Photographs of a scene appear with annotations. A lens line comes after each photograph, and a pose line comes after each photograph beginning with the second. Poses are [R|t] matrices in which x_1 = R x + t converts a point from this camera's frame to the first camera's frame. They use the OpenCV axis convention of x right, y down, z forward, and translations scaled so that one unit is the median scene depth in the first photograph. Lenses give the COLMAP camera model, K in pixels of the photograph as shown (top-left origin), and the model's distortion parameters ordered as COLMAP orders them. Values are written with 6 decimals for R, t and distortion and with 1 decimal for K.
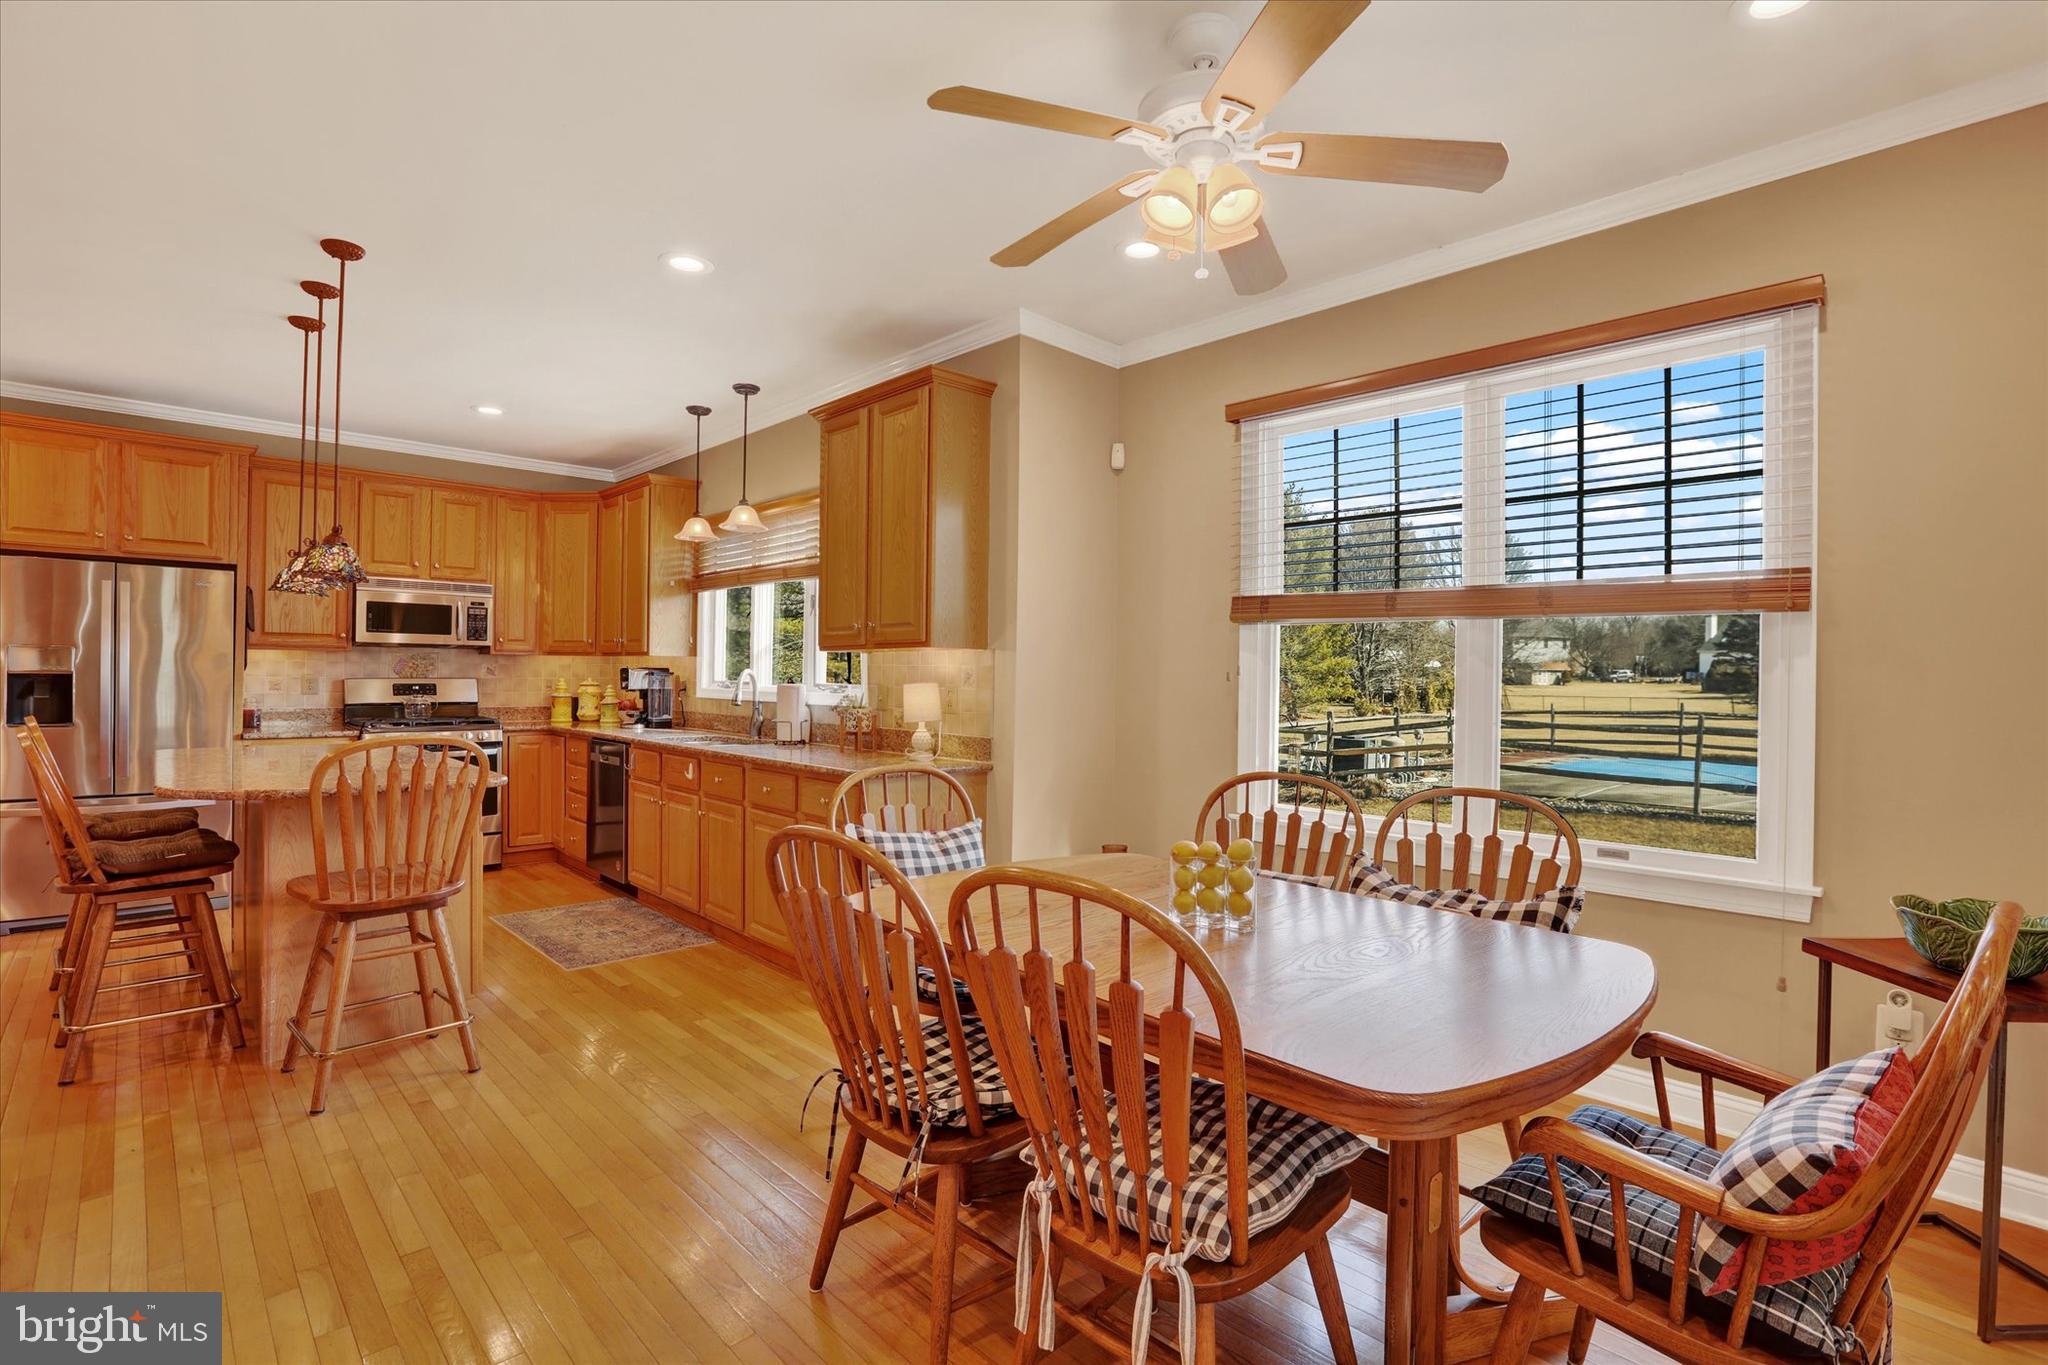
lens RADIAL K [[997.1, 0, 1056.9], [0, 997.1, 673.0], [0, 0, 1]] dist [-0.023543, 0.000652]
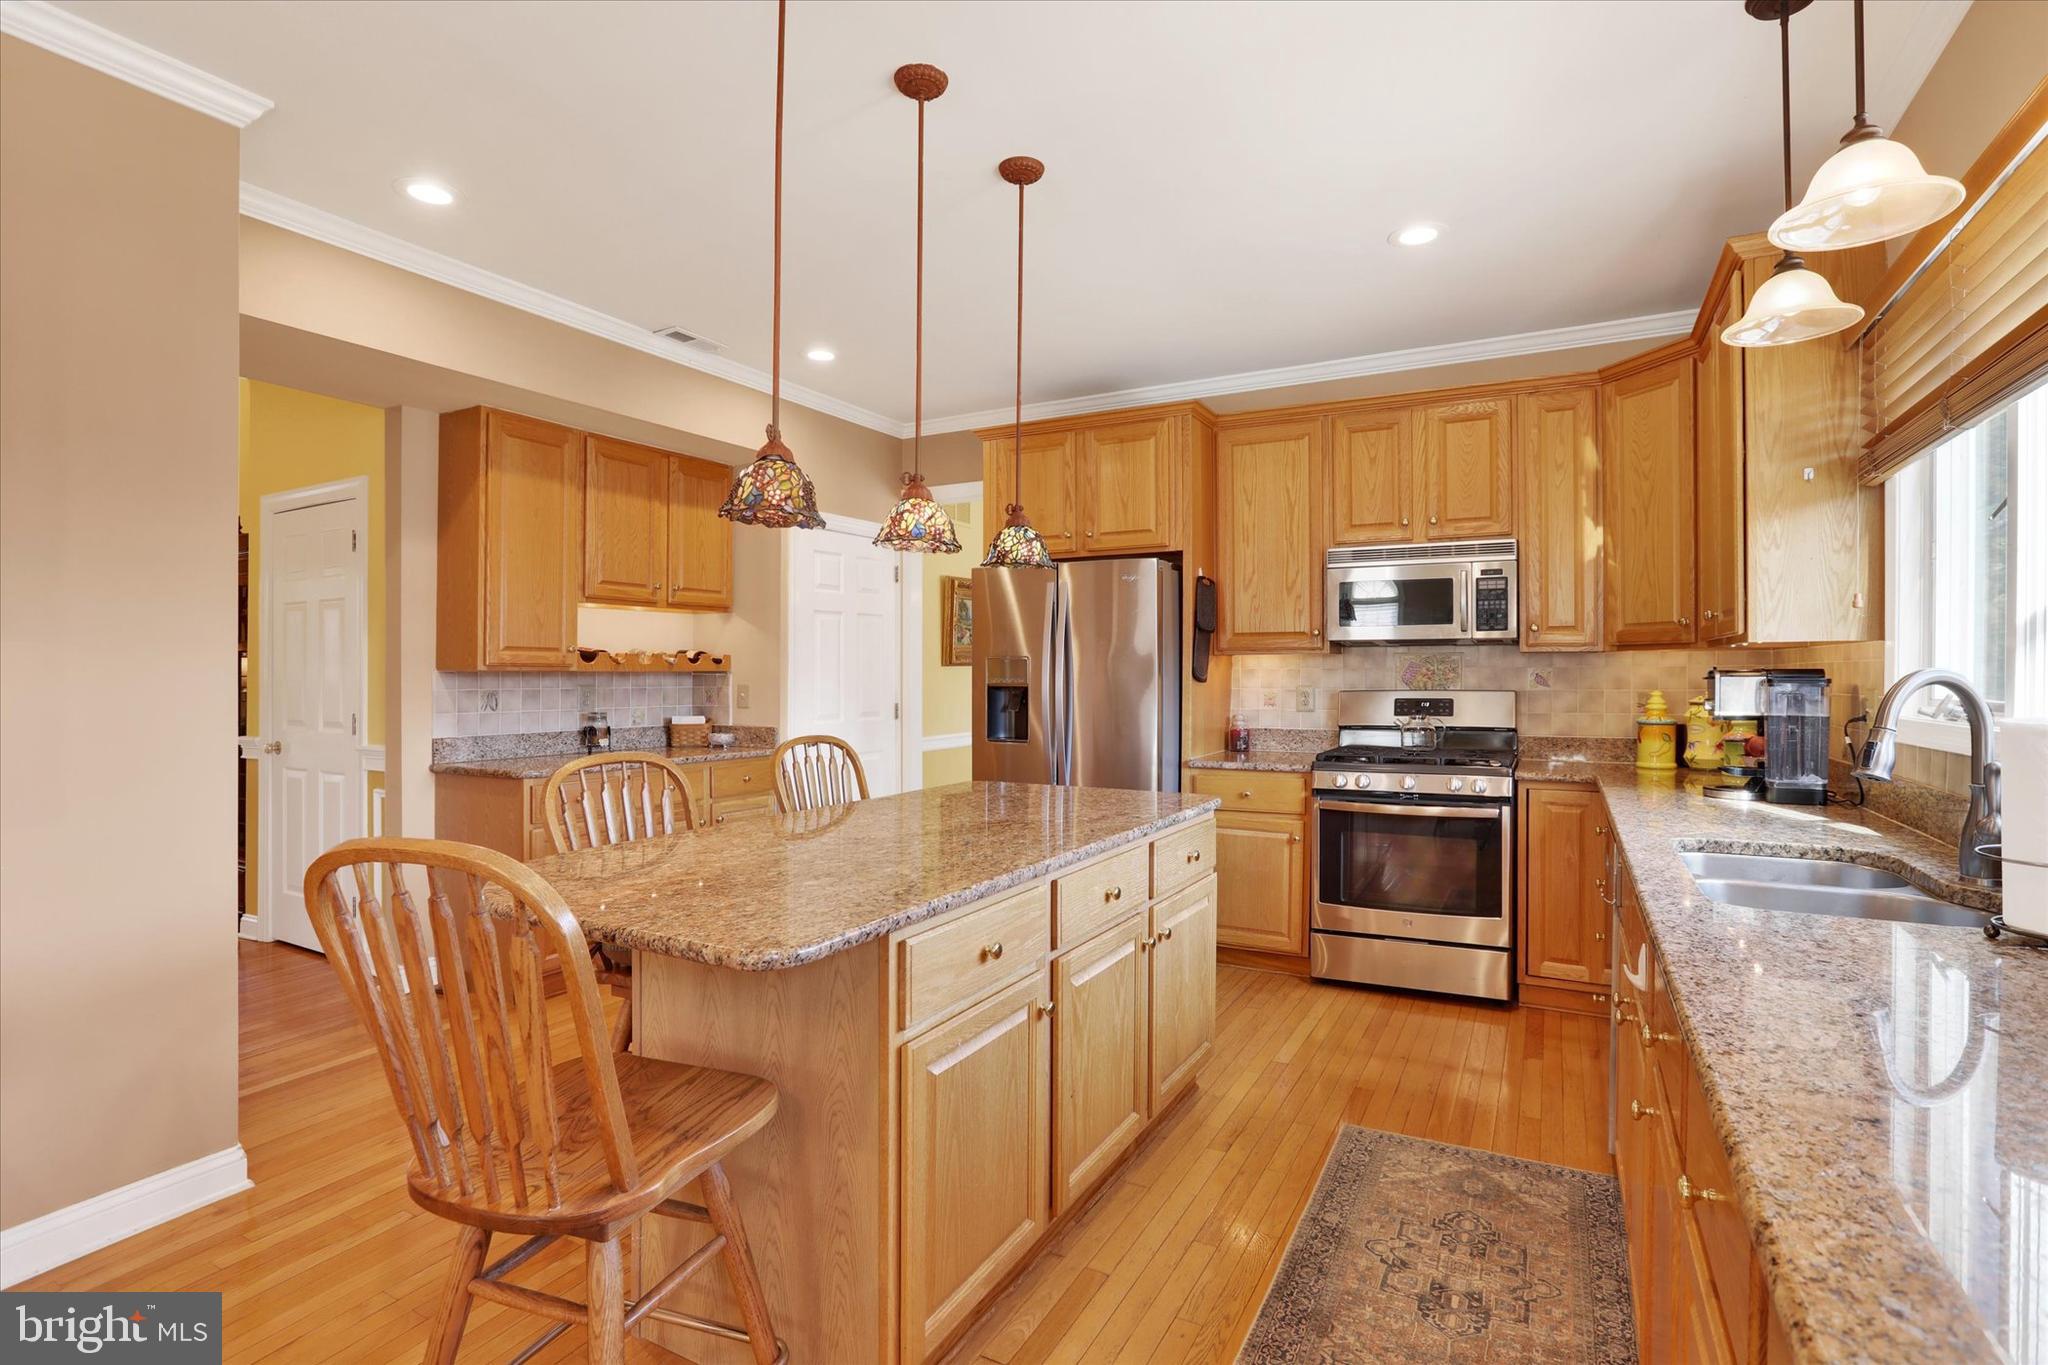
lens RADIAL K [[1013.2, 0, 1028.2], [0, 1013.2, 669.1], [0, 0, 1]] dist [0.001211, 0.002099]
pose [[0.321017, -0.016853, -0.946924, -0.073896], [0.006354, 0.999857, -0.015641, -0.000301], [0.947052, -0.000996, 0.321078, 0.520129]]
